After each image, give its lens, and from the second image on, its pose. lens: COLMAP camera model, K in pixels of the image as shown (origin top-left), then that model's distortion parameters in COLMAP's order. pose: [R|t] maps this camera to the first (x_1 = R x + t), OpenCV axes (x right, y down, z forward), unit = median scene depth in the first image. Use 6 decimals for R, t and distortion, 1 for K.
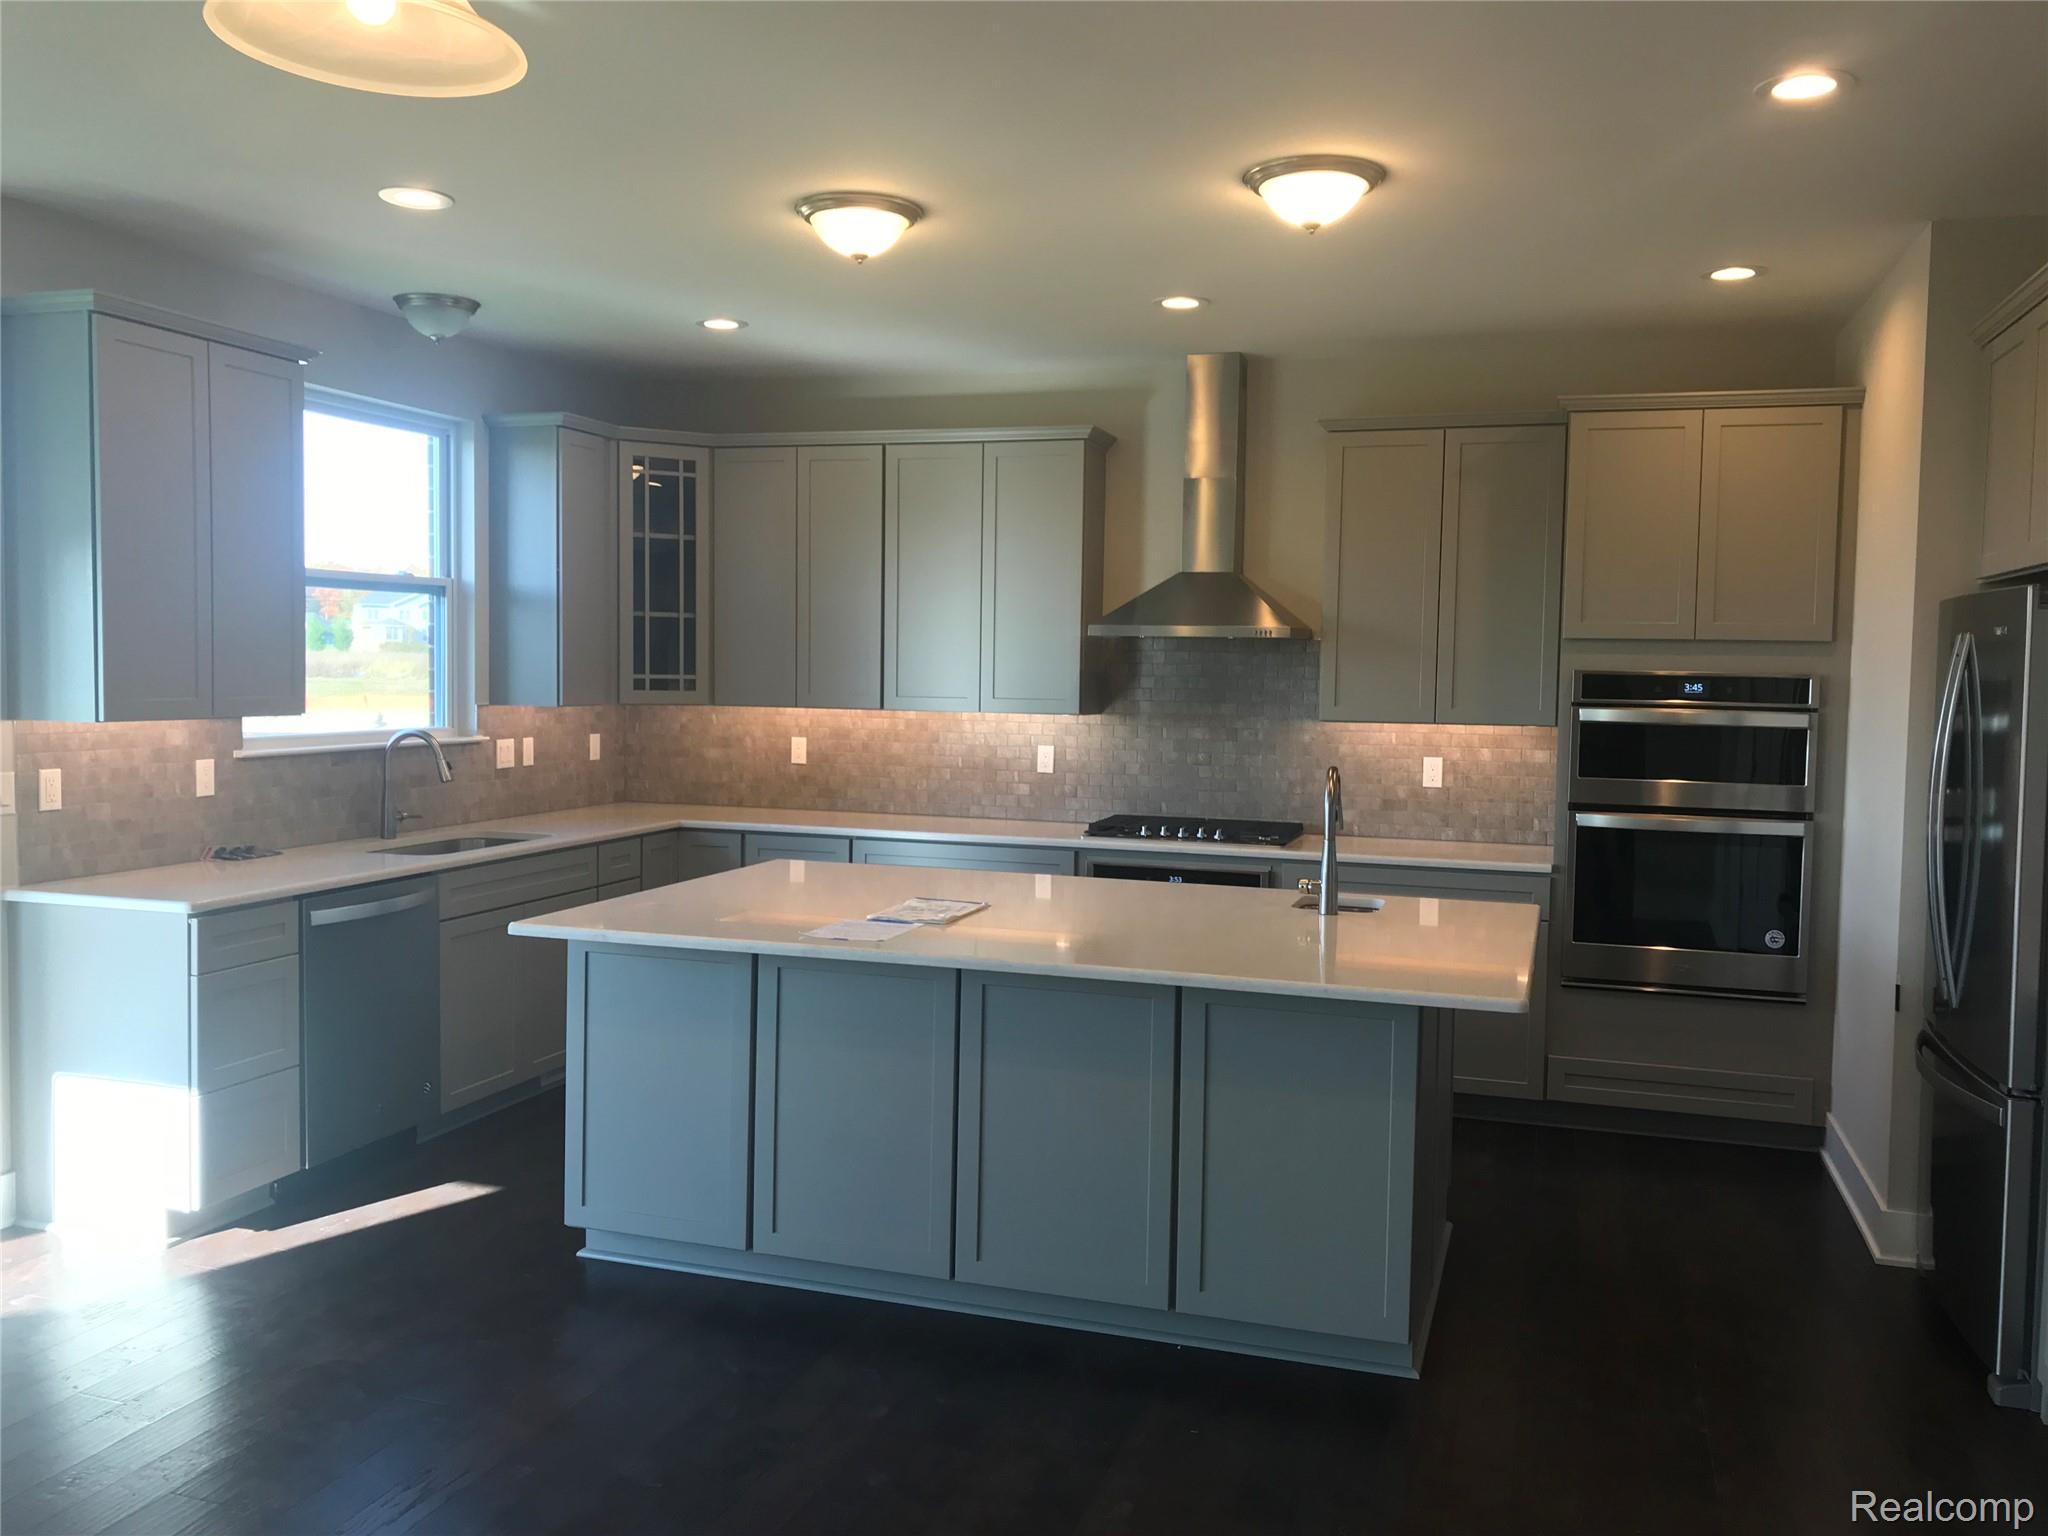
lens RADIAL K [[1670.9, 0, 1024.0], [0, 1670.9, 768.0], [0, 0, 1]] dist [0.123497, -0.405272]
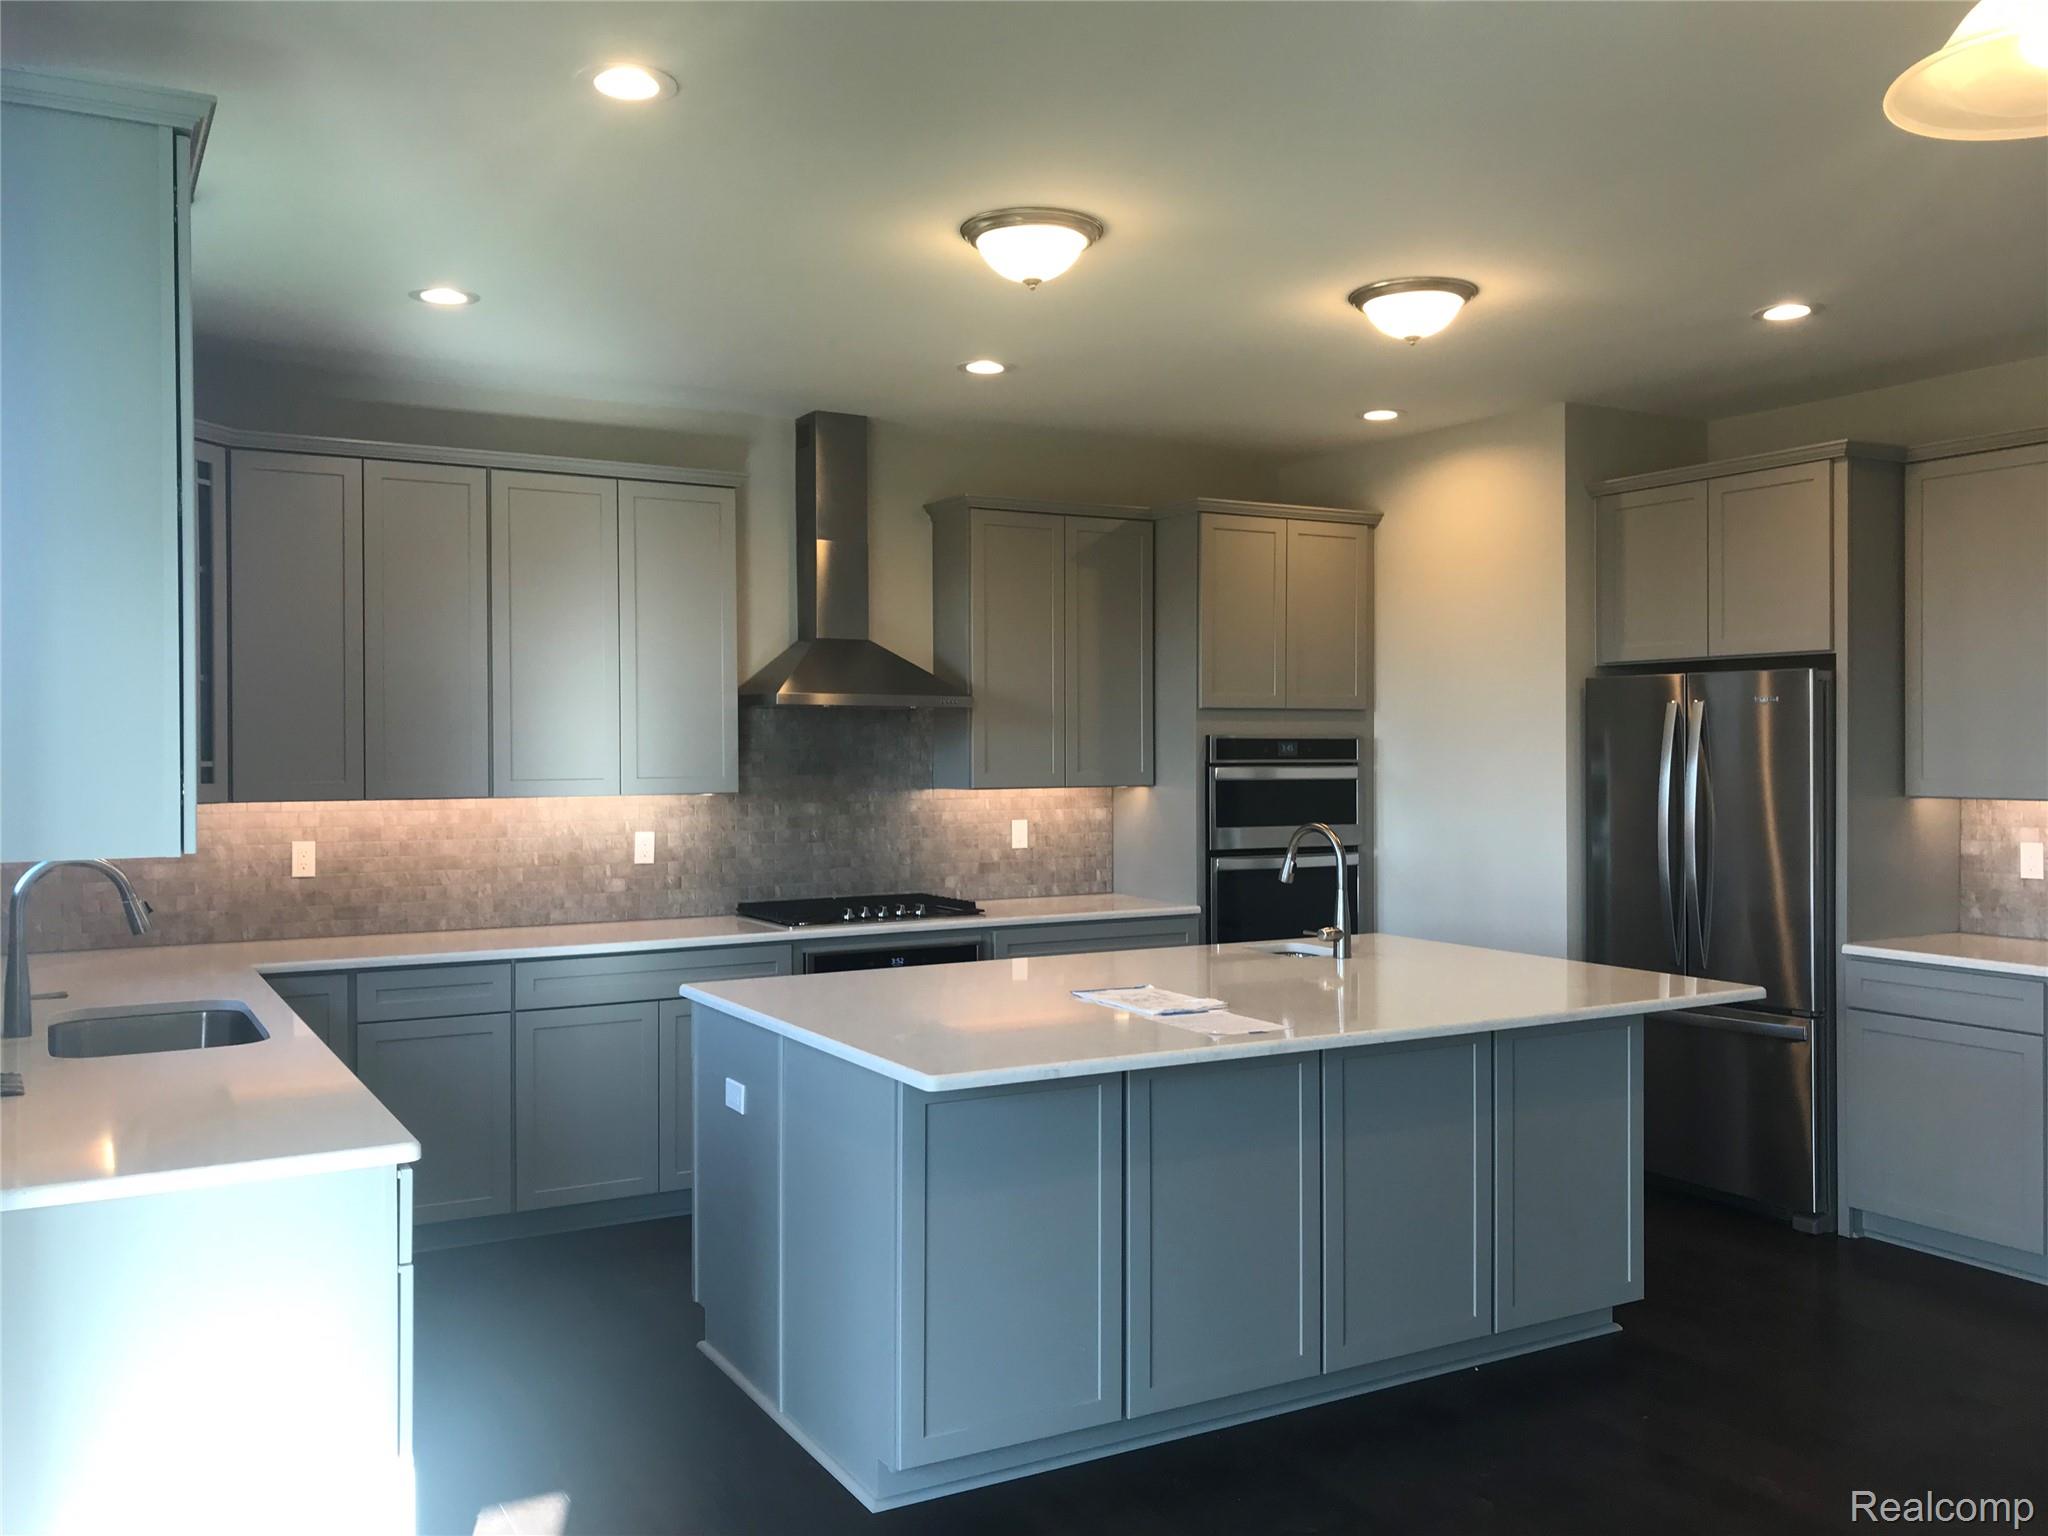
lens RADIAL K [[1670.9, 0, 1024.0], [0, 1670.9, 768.0], [0, 0, 1]] dist [0.123497, -0.405272]
pose [[0.670461, -0.028737, 0.741388, -0.538898], [0.060925, 0.998007, -0.016413, -0.021756], [-0.739439, 0.056173, 0.670876, 0.289356]]
